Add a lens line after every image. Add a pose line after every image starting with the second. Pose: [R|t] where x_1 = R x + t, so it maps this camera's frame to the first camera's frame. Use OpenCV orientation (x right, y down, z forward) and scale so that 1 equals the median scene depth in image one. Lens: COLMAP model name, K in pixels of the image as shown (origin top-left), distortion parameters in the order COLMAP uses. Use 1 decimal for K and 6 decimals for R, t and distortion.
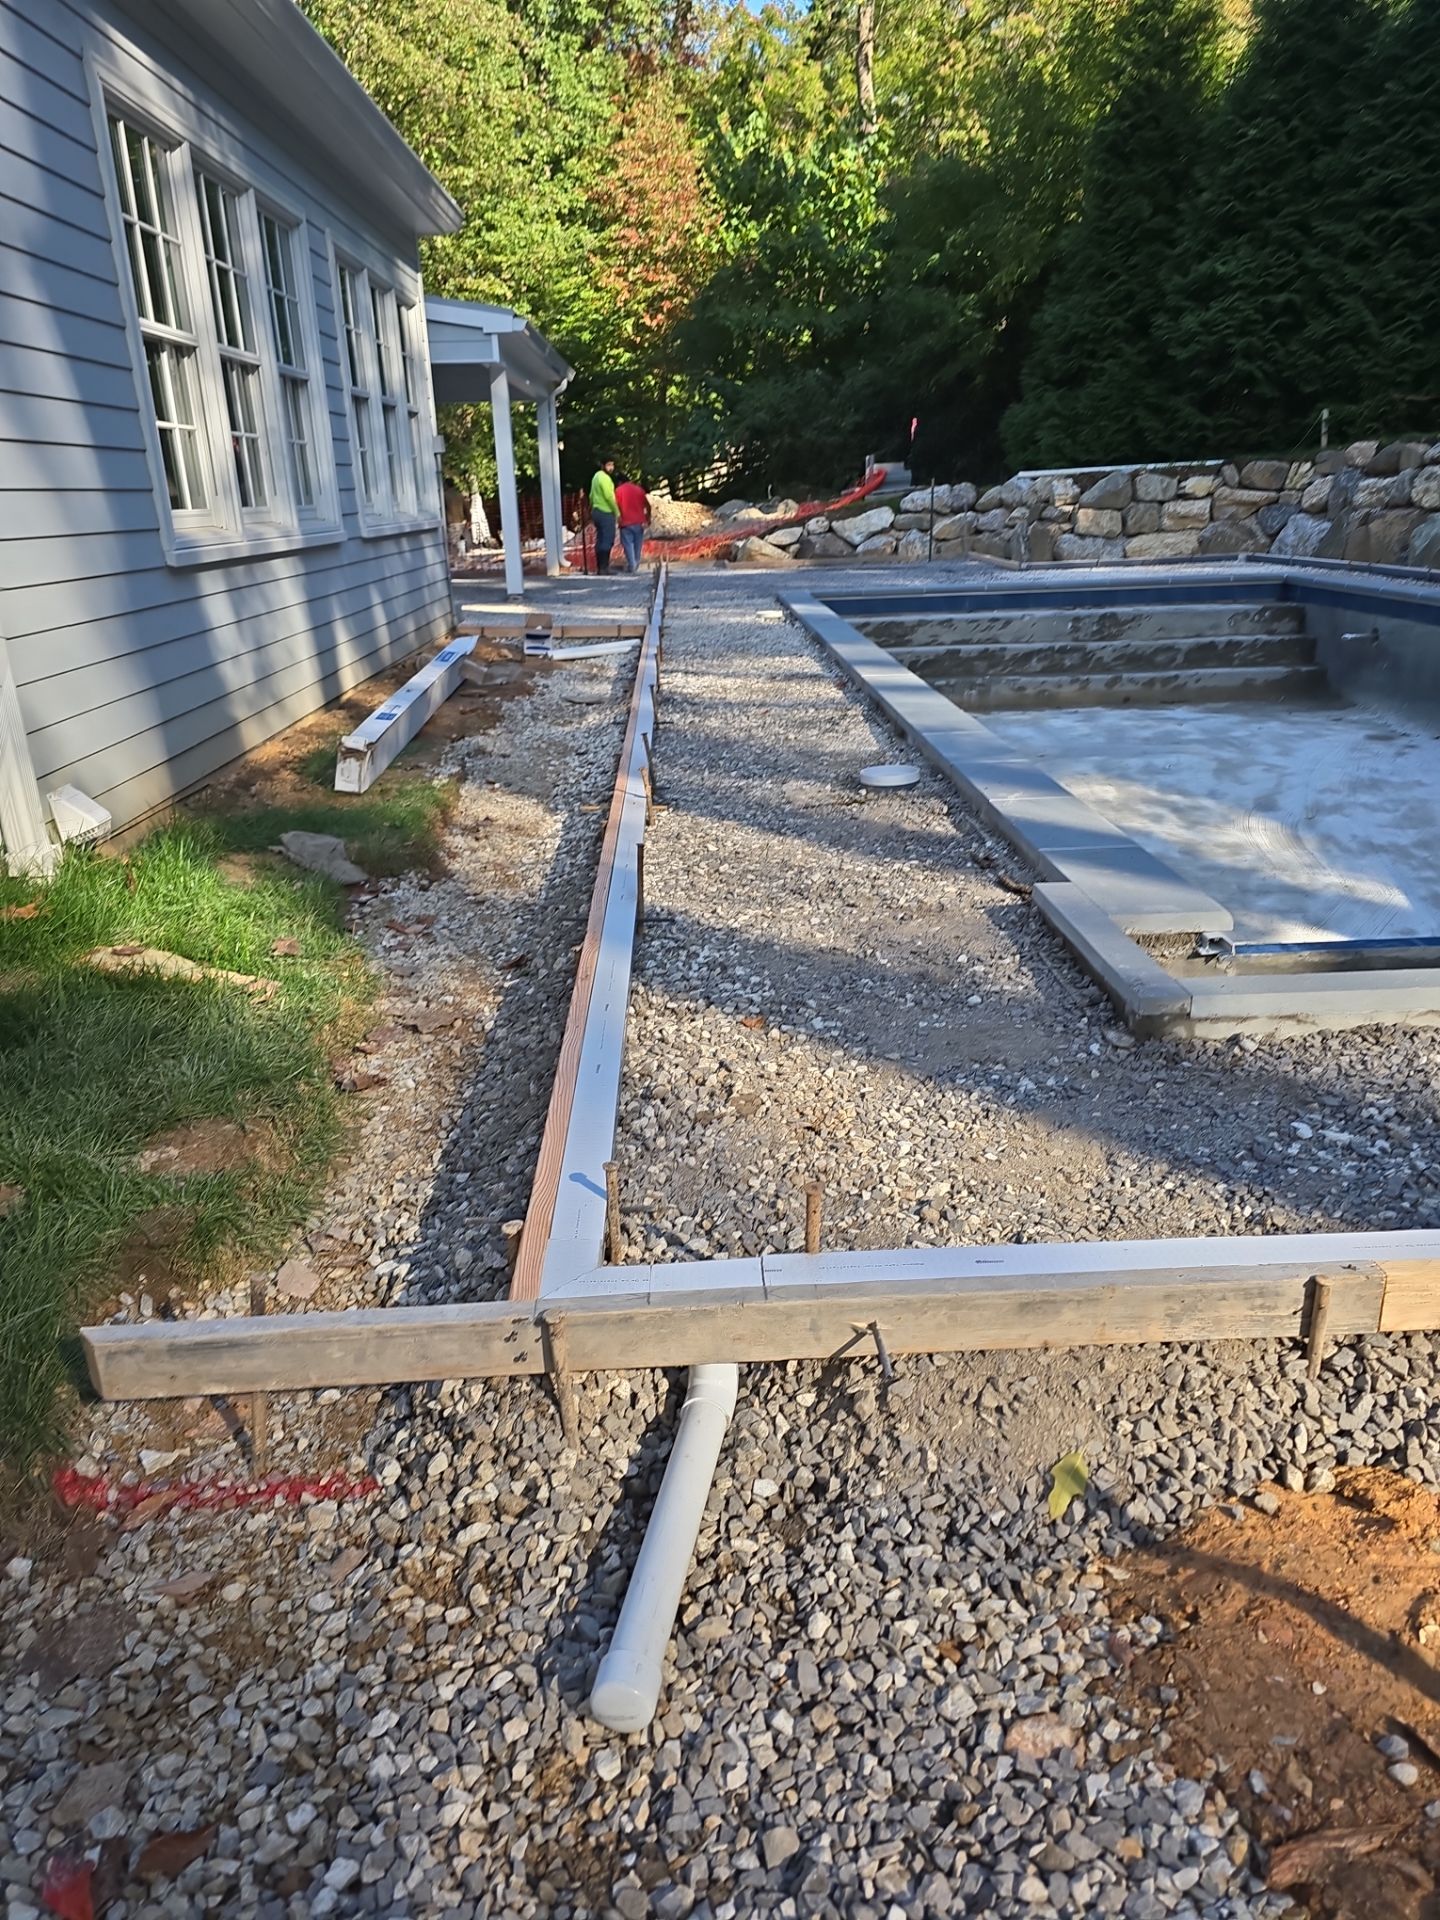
lens RADIAL K [[1369.8, 0, 722.2], [0, 1369.8, 961.4], [0, 0, 1]] dist [0.026037, -0.015742]
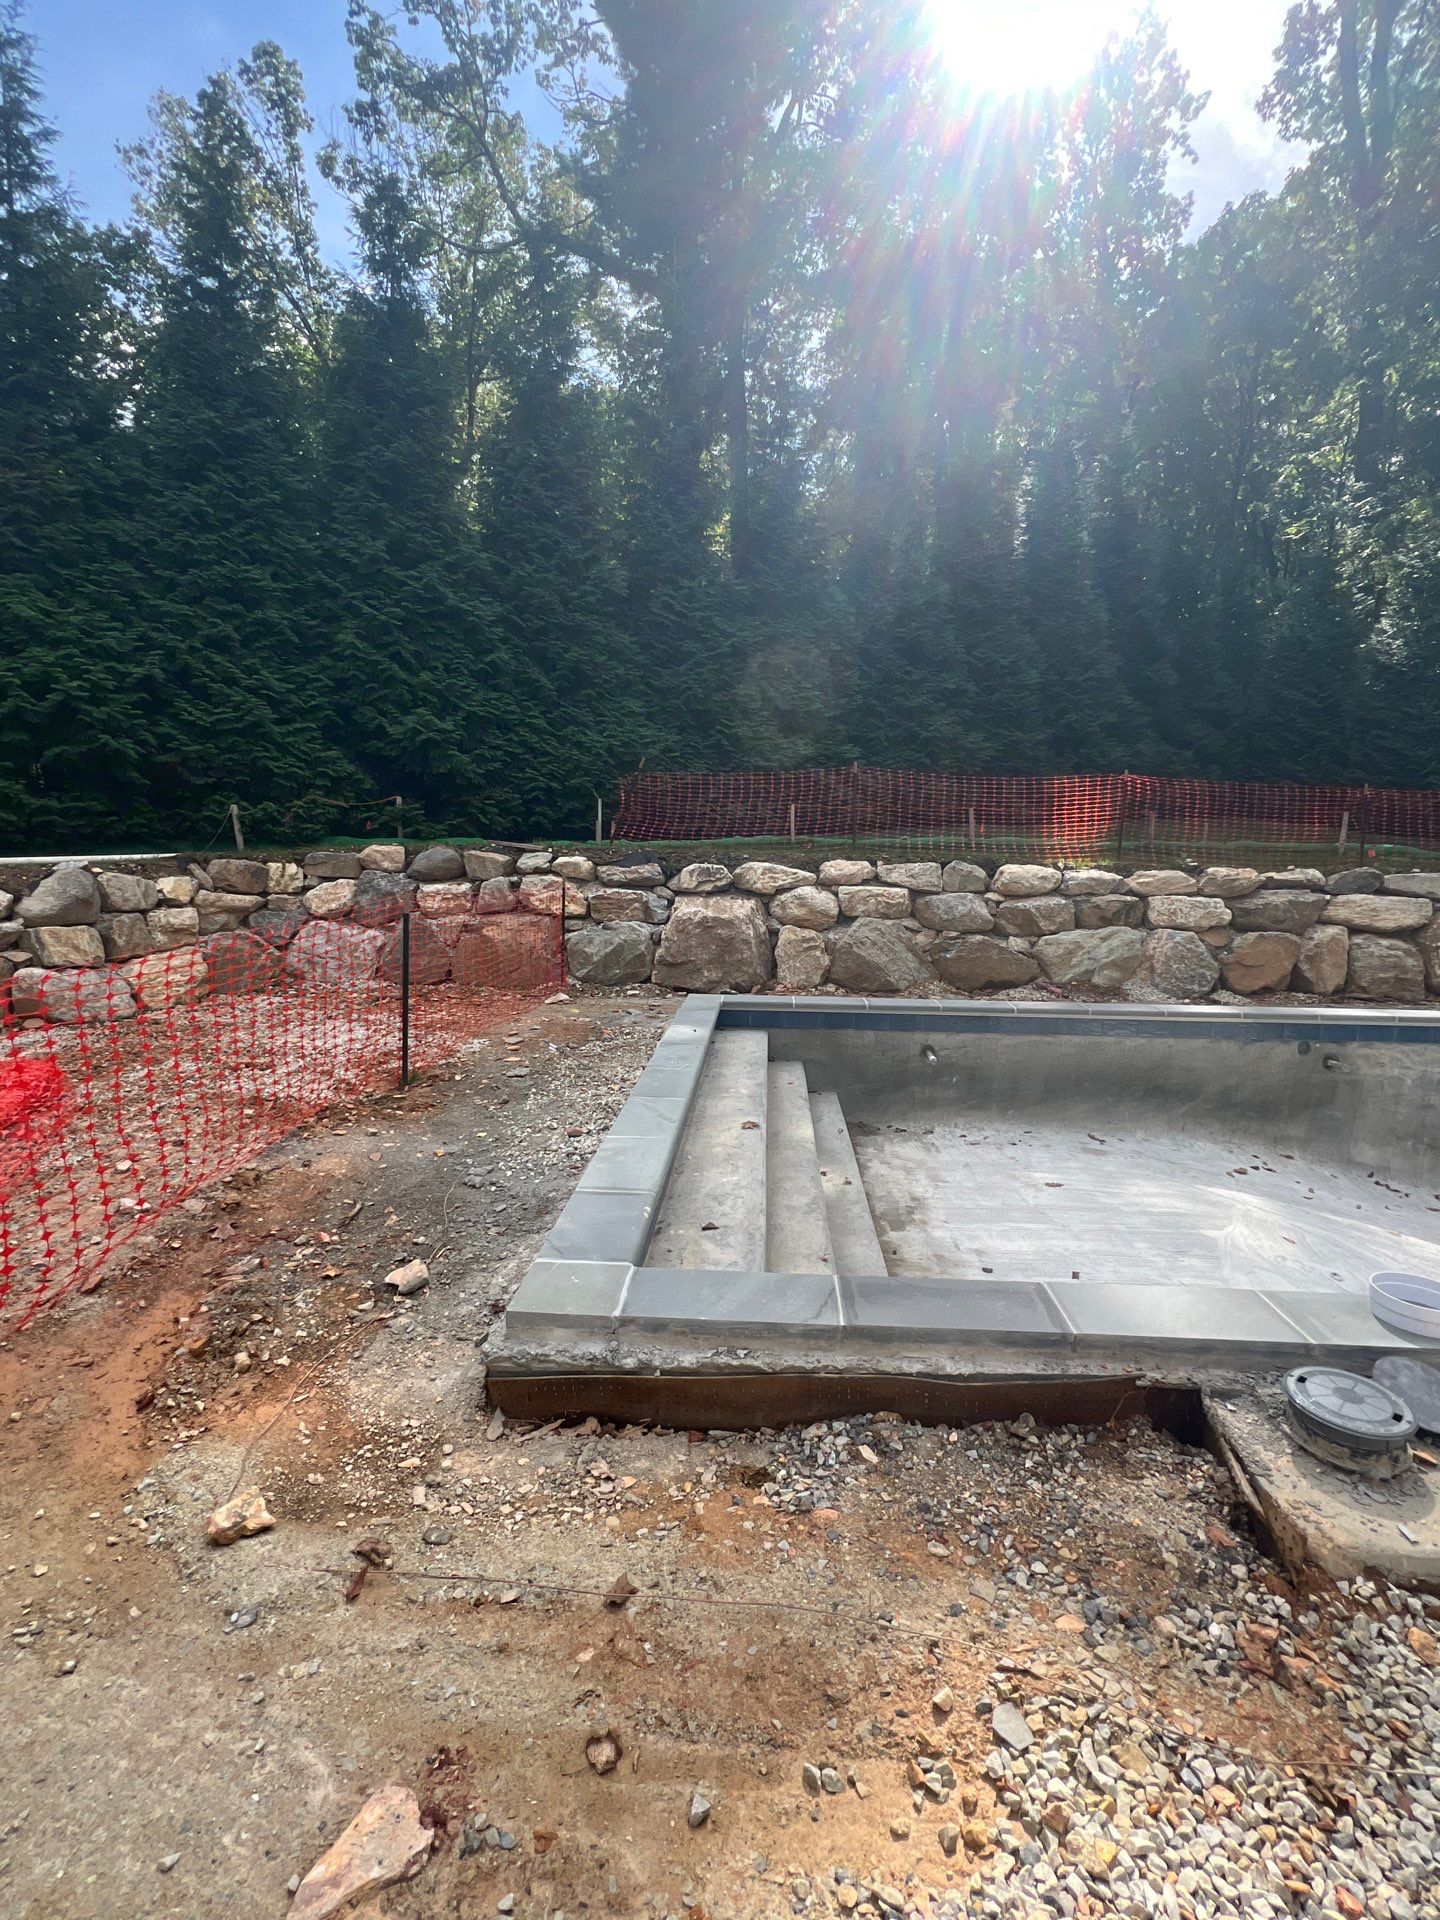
lens RADIAL K [[865.1, 0, 719.3], [0, 865.1, 959.7], [0, 0, 1]] dist [-0.002614, -0.000282]
pose [[0.100084, -0.090822, 0.990825, -0.083860], [0.311387, 0.948661, 0.055503, -0.240513], [-0.944998, 0.302975, 0.123227, 0.668783]]
